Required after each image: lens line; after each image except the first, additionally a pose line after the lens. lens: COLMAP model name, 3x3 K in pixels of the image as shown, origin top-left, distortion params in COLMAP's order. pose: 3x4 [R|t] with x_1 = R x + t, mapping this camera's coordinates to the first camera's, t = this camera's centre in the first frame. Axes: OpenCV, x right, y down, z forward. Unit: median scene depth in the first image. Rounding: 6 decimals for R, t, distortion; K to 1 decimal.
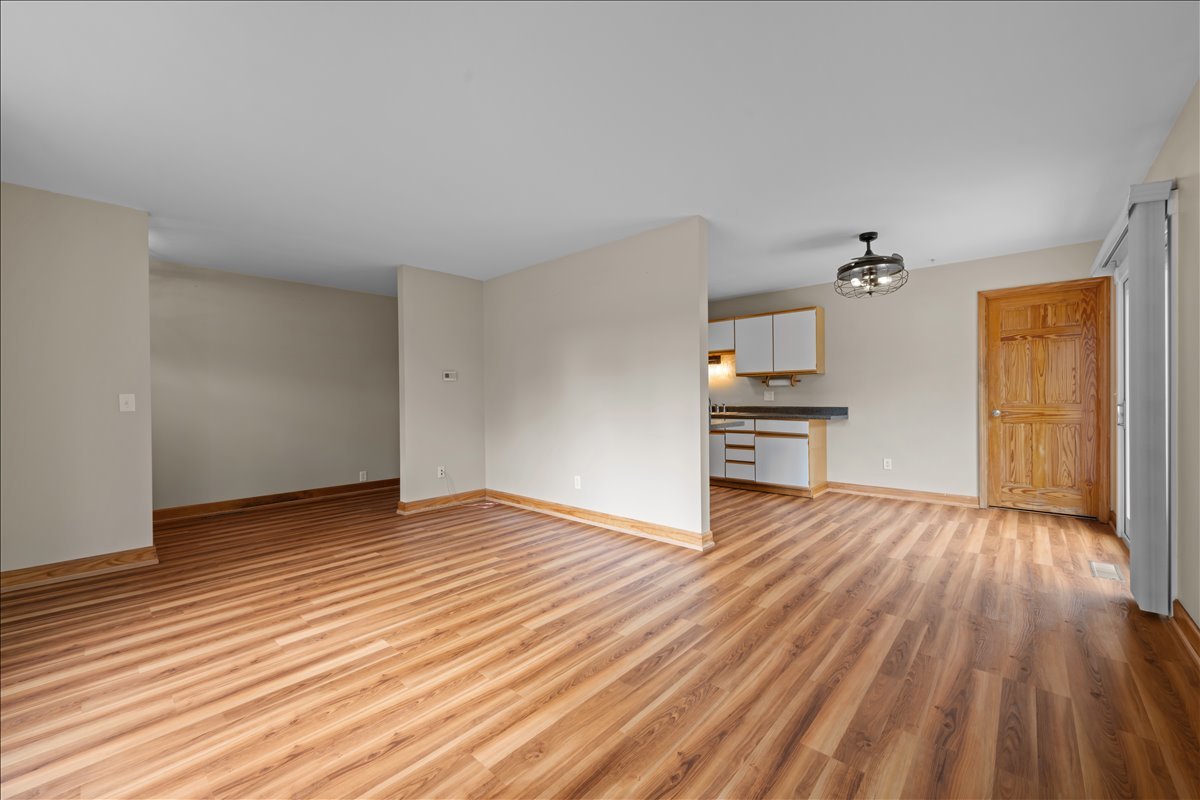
lens RADIAL K [[473.5, 0, 600.0], [0, 473.5, 400.0], [0, 0, 1]] dist [-0.000375, -0.000179]
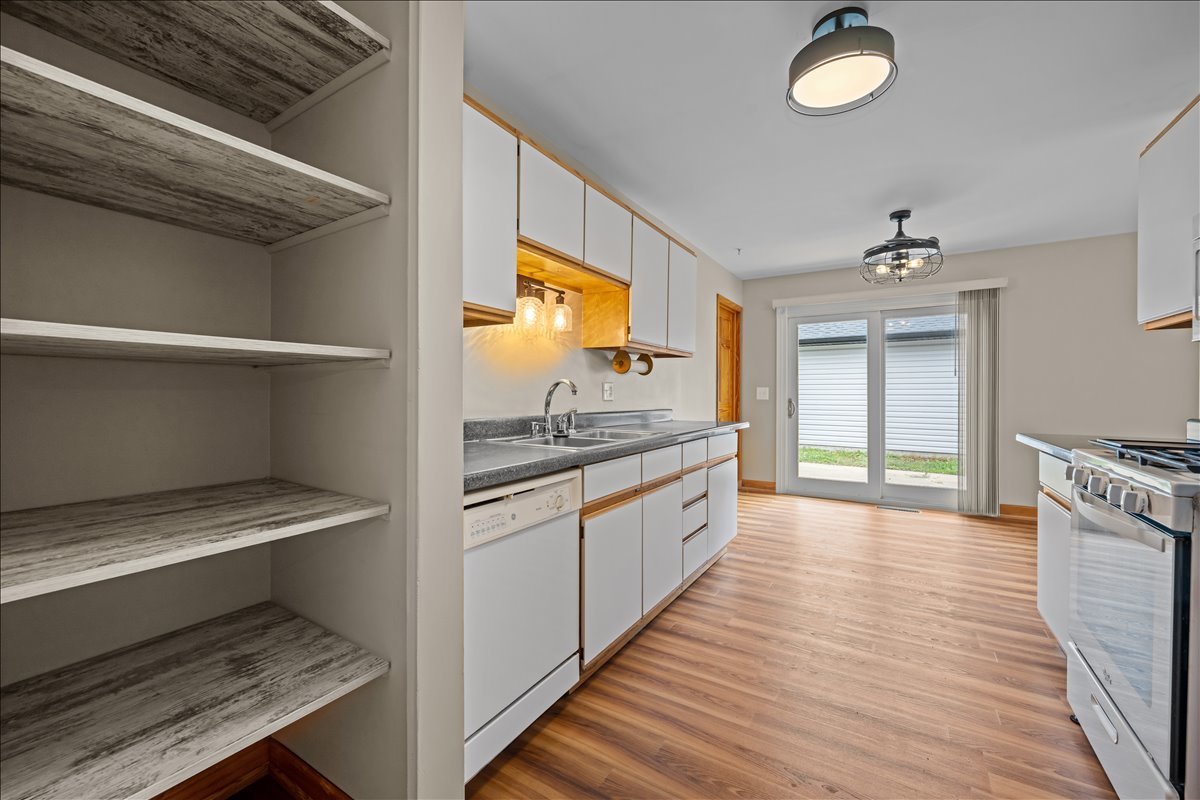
lens RADIAL K [[464.0, 0, 594.2], [0, 464.0, 397.7], [0, 0, 1]] dist [-0.001621, -0.000085]
pose [[-0.176281, 0.000996, 0.984339, -0.276367], [0.007619, 0.999971, 0.000353, -0.007401], [-0.984310, 0.007562, -0.176283, 2.385027]]
